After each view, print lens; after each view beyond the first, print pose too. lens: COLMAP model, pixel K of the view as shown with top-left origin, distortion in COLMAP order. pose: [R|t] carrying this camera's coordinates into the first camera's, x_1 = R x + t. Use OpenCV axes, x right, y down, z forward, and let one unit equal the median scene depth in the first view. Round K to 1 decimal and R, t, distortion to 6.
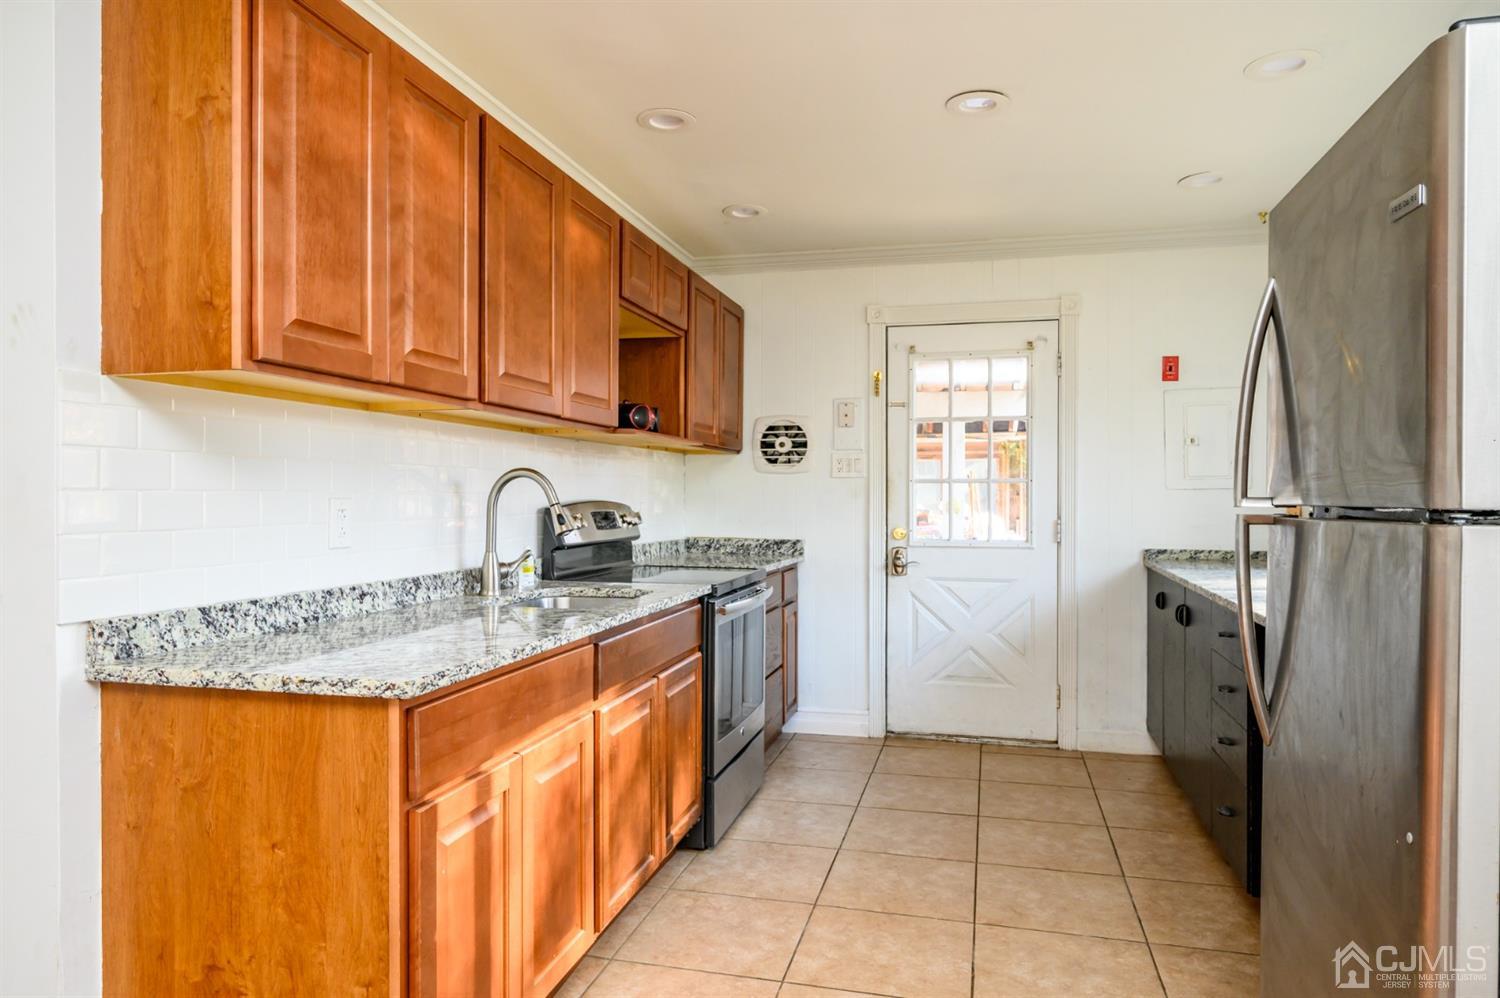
lens RADIAL K [[942.1, 0, 747.1], [0, 942.1, 497.8], [0, 0, 1]] dist [-0.005867, -0.000258]
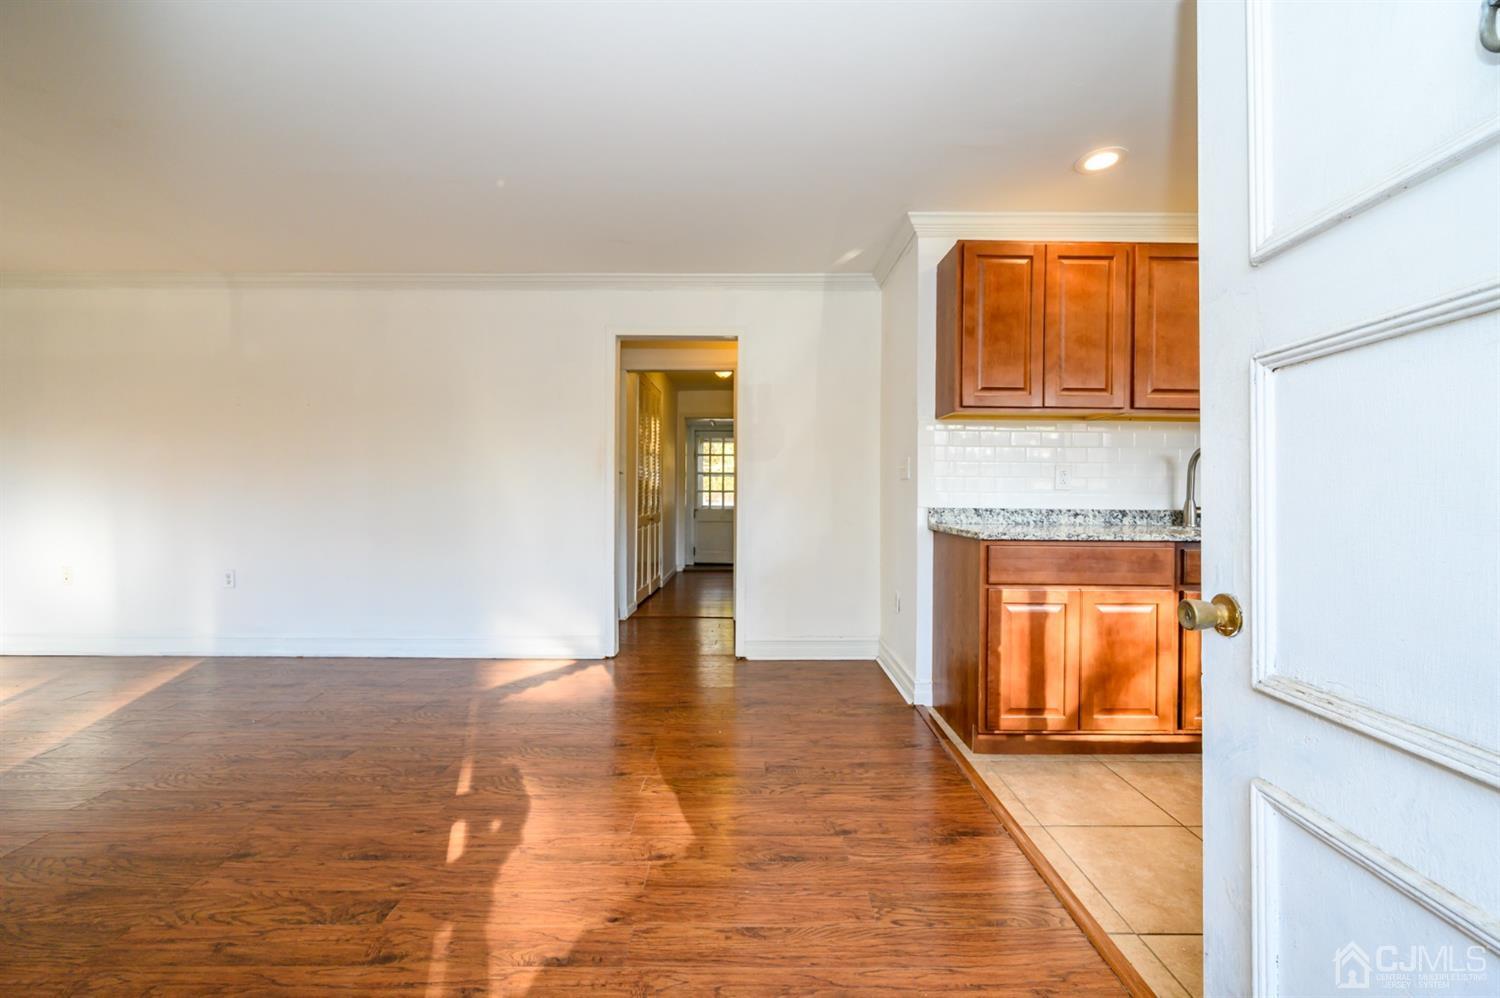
lens RADIAL K [[589.2, 0, 750.5], [0, 589.2, 494.0], [0, 0, 1]] dist [0.000641, -0.000683]
pose [[0.254676, 0.005800, -0.967009, 0.473764], [-0.011015, 0.999935, 0.003097, 0.049550], [0.966964, 0.009863, 0.254723, 0.020274]]
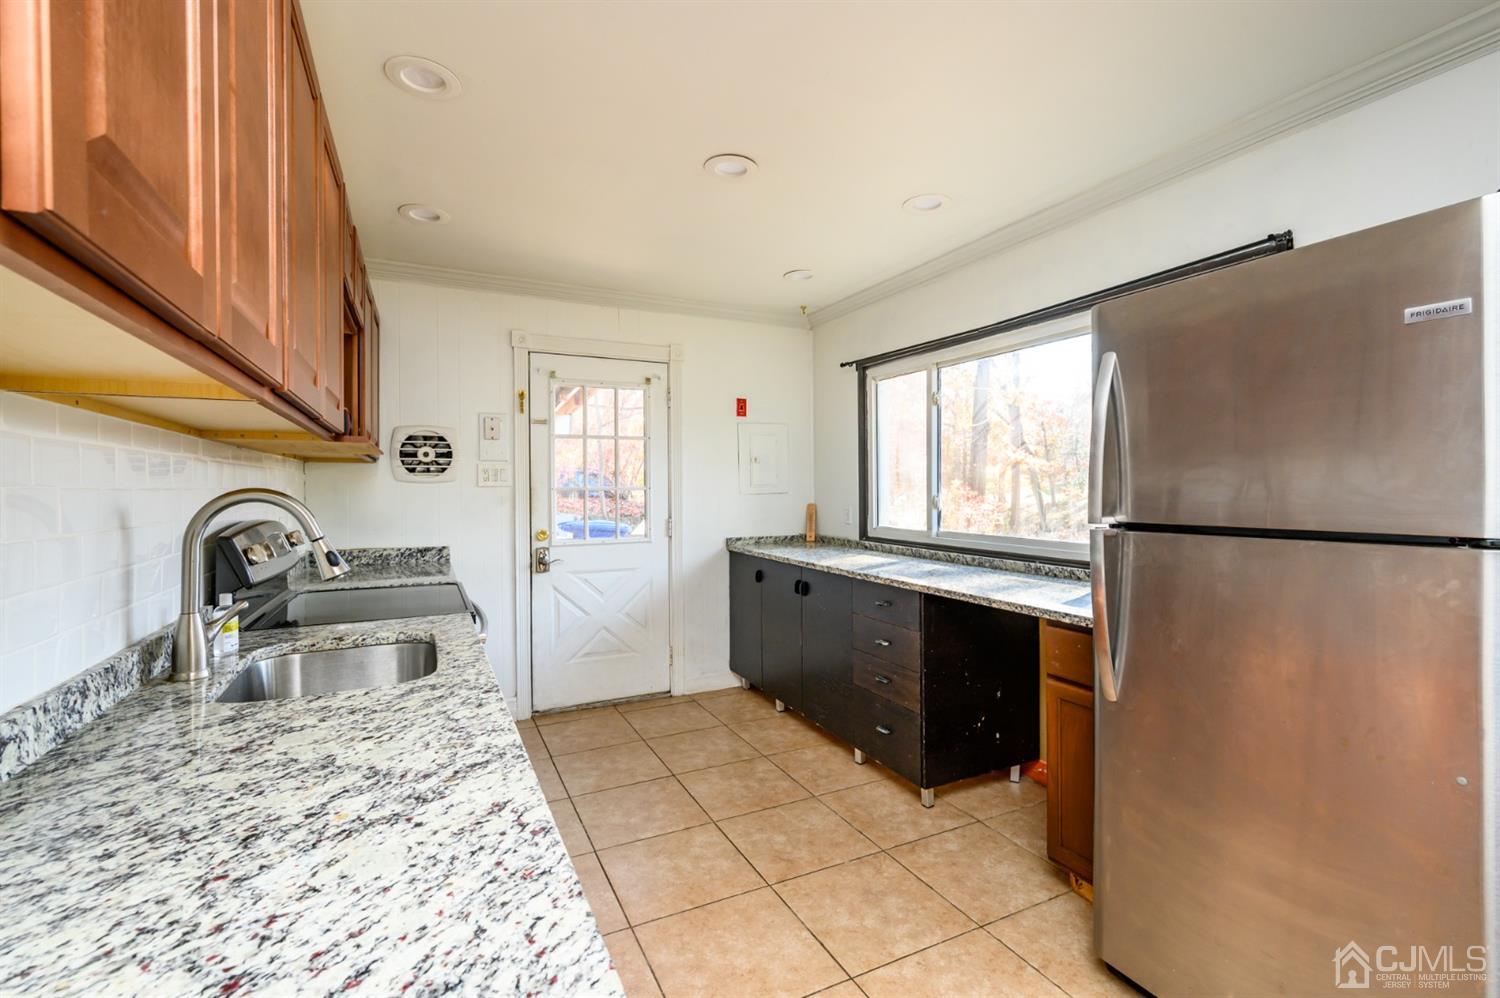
lens RADIAL K [[663.4, 0, 750.8], [0, 663.4, 491.2], [0, 0, 1]] dist [-0.001071, 0.000186]
pose [[0.758965, -0.011261, 0.651034, -0.257645], [0.010299, 0.999933, 0.005290, -0.026404], [-0.651050, 0.002690, 0.759030, 0.354675]]
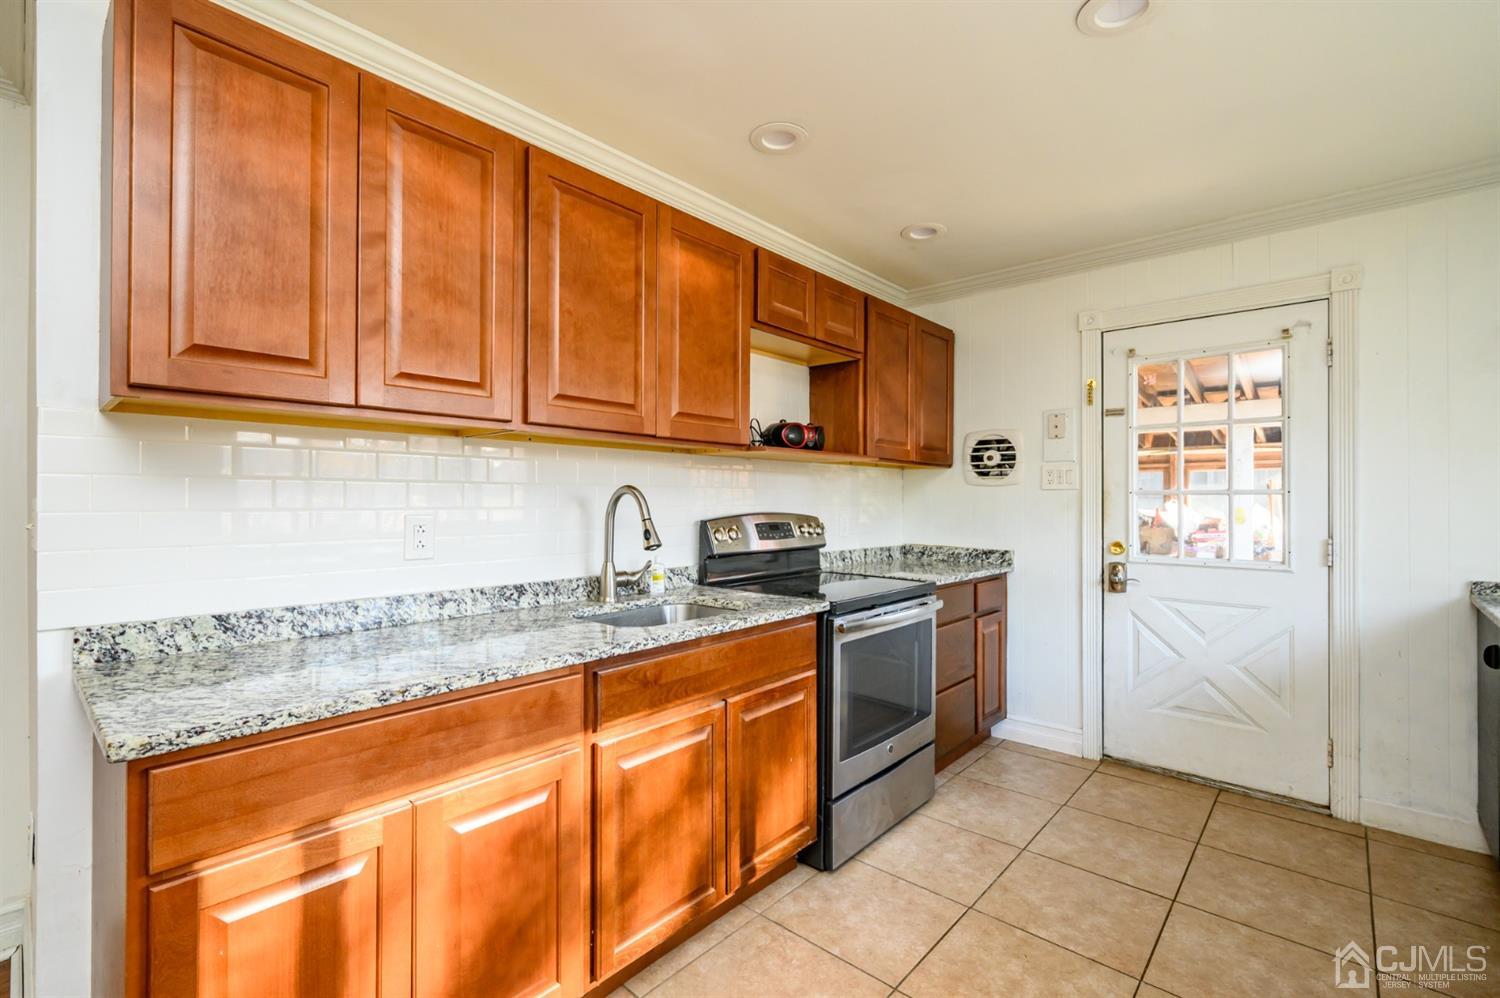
lens RADIAL K [[663.4, 0, 746.8], [0, 663.4, 495.7], [0, 0, 1]] dist [-0.001071, 0.000186]
pose [[0.887961, -0.001912, -0.459914, 0.212142], [-0.002395, 0.999959, -0.008781, -0.012425], [0.459912, 0.008899, 0.887920, 0.361608]]
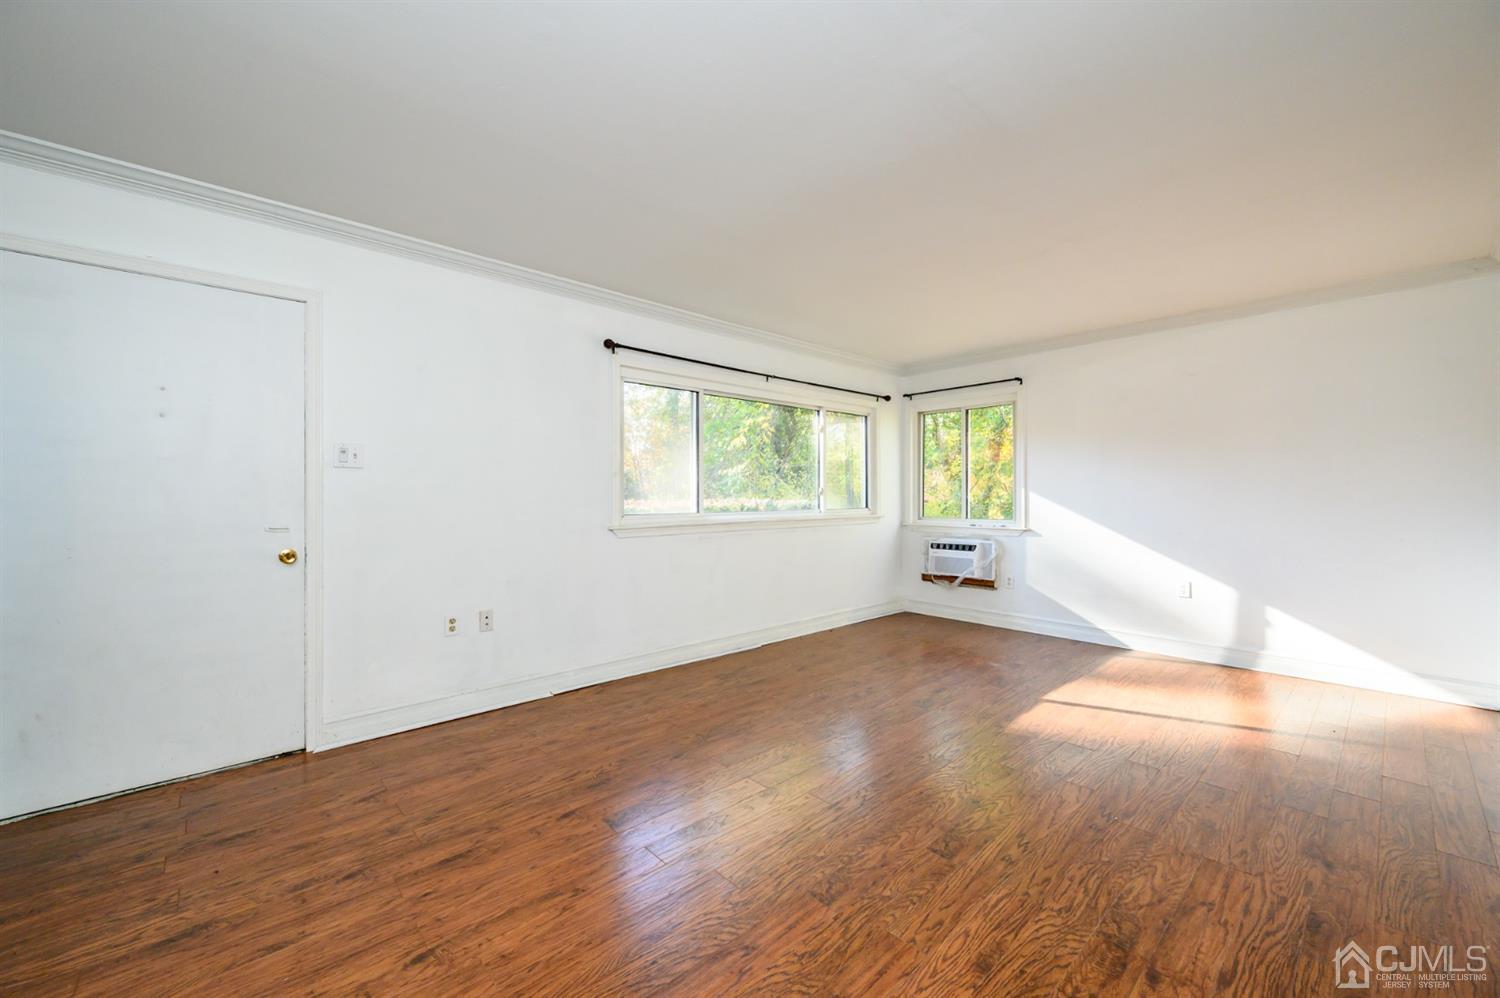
lens RADIAL K [[589.2, 0, 750.0], [0, 589.2, 489.9], [0, 0, 1]] dist [0.000641, -0.000683]
pose [[-0.838411, 0.004091, 0.545024, -0.586964], [0.003573, 0.999992, -0.002010, 0.015907], [-0.545027, 0.000263, -0.838418, 0.342122]]
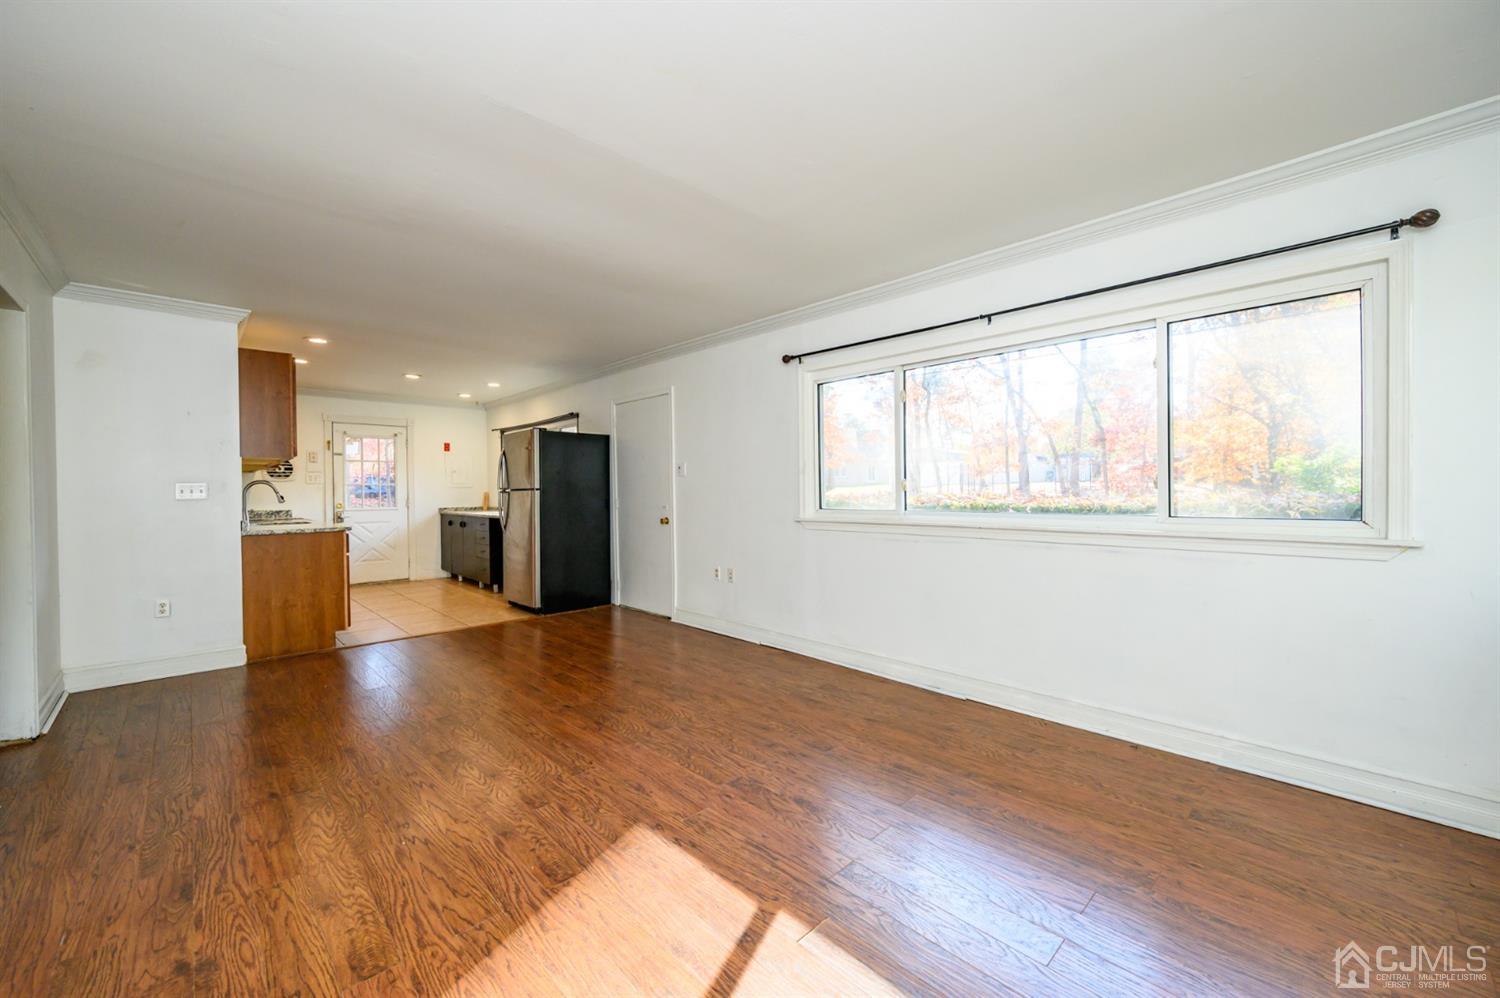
lens RADIAL K [[589.2, 0, 743.6], [0, 589.2, 492.8], [0, 0, 1]] dist [0.000641, -0.000683]
pose [[0.531606, -0.011911, 0.846908, -0.912181], [0.015970, 0.999864, 0.004038, 0.021668], [-0.846841, 0.011379, 0.531724, -1.135331]]
